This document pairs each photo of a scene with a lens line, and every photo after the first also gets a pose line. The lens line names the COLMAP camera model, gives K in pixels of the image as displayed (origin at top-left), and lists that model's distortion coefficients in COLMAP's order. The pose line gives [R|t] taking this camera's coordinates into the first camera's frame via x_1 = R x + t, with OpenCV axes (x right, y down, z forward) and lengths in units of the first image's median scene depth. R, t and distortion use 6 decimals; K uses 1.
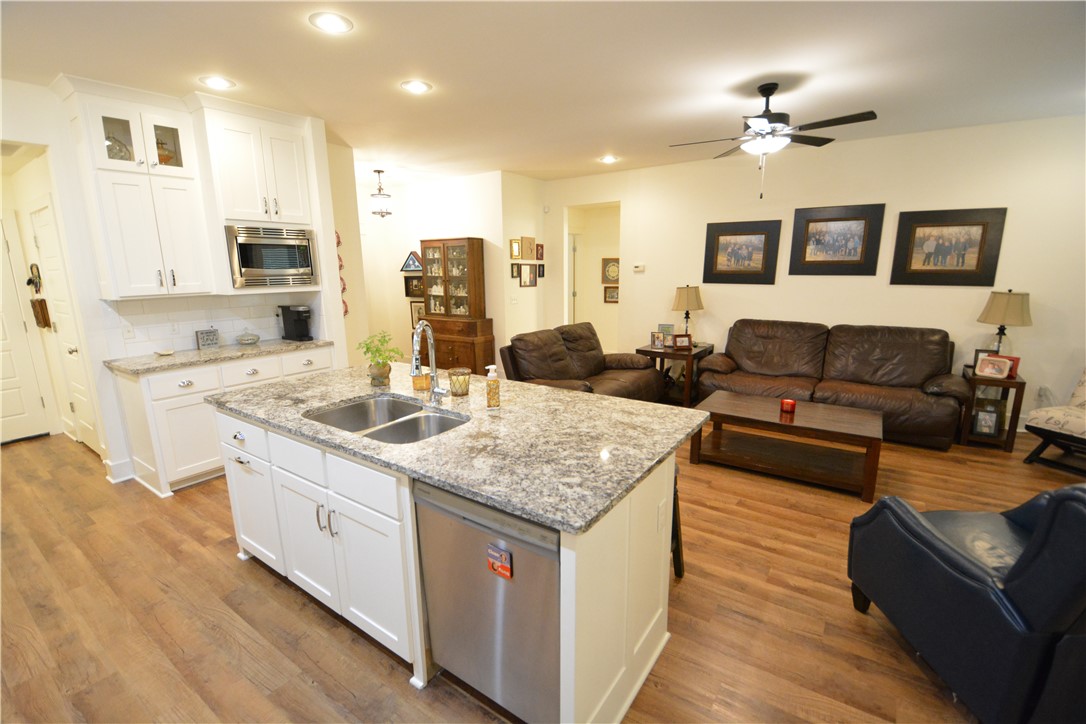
lens RADIAL K [[474.3, 0, 539.1], [0, 474.3, 370.9], [0, 0, 1]] dist [0.014980, -0.021590]
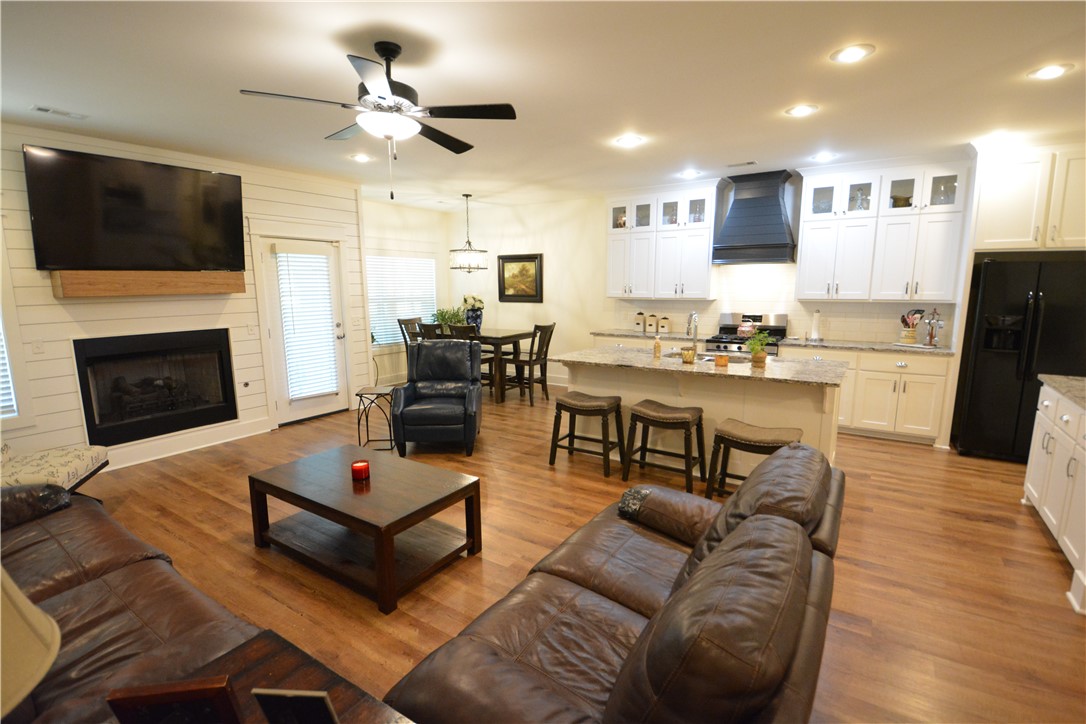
lens RADIAL K [[511.2, 0, 543.0], [0, 511.2, 362.0], [0, 0, 1]] dist [0.003366, -0.000499]
pose [[-0.999357, 0.022606, -0.027847, 0.222924], [0.010980, 0.931924, 0.362487, -0.353086], [0.034145, 0.361948, -0.931573, 1.560364]]
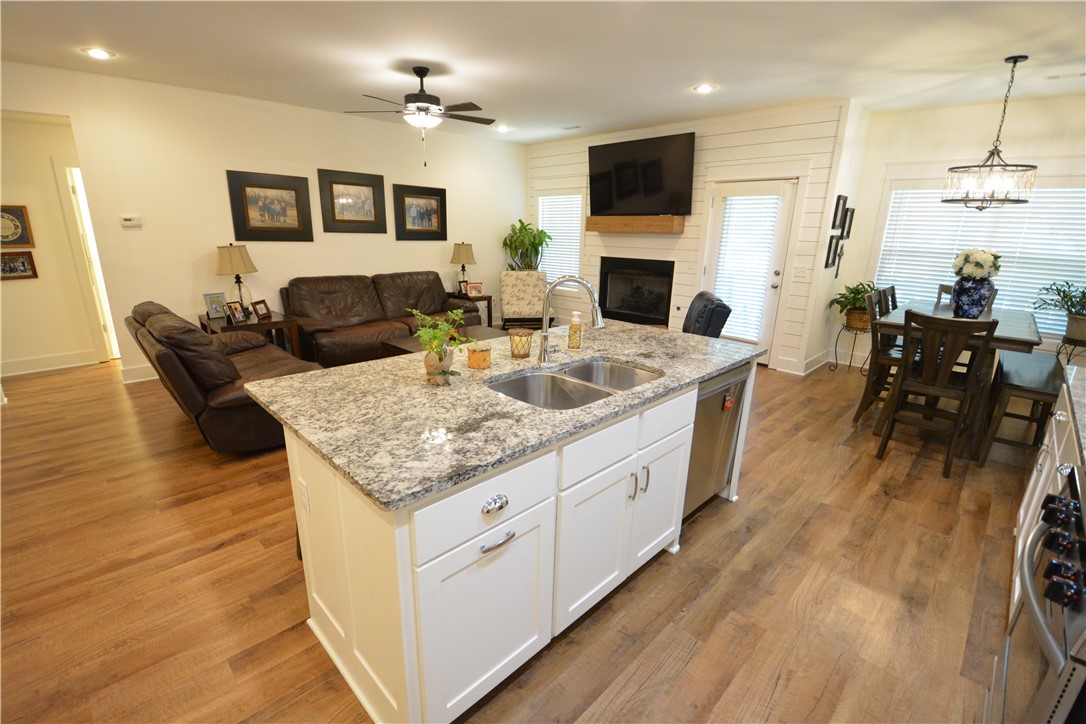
lens RADIAL K [[474.3, 0, 539.1], [0, 474.3, 370.9], [0, 0, 1]] dist [0.014980, -0.021590]
pose [[0.176022, -0.266917, 0.947508, -0.643504], [0.191147, 0.953484, 0.233090, -0.081875], [-0.965650, 0.140084, 0.218854, 0.456564]]
